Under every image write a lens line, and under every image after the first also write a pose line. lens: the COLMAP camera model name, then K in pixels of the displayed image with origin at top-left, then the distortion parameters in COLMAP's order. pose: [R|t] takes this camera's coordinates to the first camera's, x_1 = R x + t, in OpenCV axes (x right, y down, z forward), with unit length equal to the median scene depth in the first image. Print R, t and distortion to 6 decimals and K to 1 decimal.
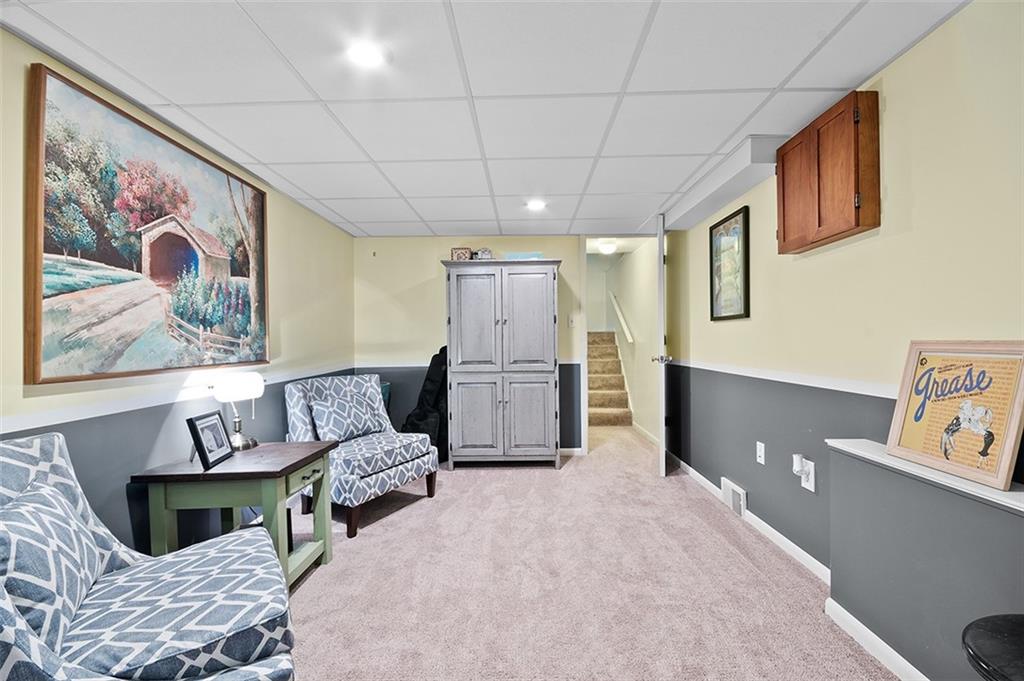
lens RADIAL K [[444.0, 0, 515.0], [0, 444.0, 342.8], [0, 0, 1]] dist [-0.021356, -0.002483]
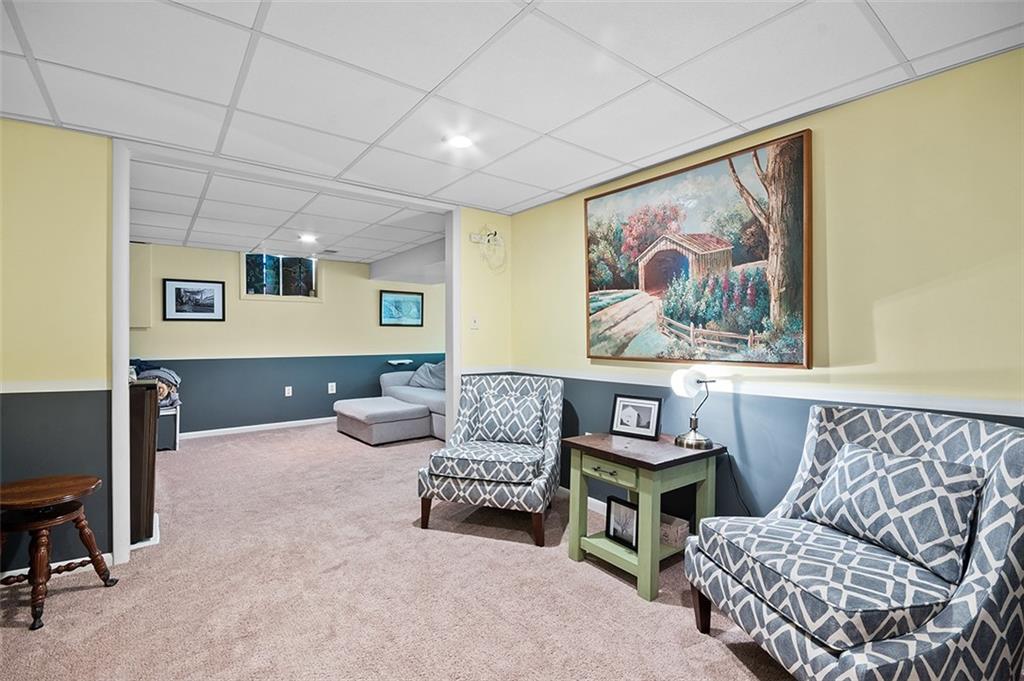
lens RADIAL K [[472.2, 0, 508.8], [0, 472.2, 334.8], [0, 0, 1]] dist [-0.001538, -0.000022]
pose [[-0.779892, 0.008228, -0.625860, 0.385652], [0.004665, 0.999962, 0.007334, -0.021122], [0.625897, 0.002800, -0.779901, 1.699408]]
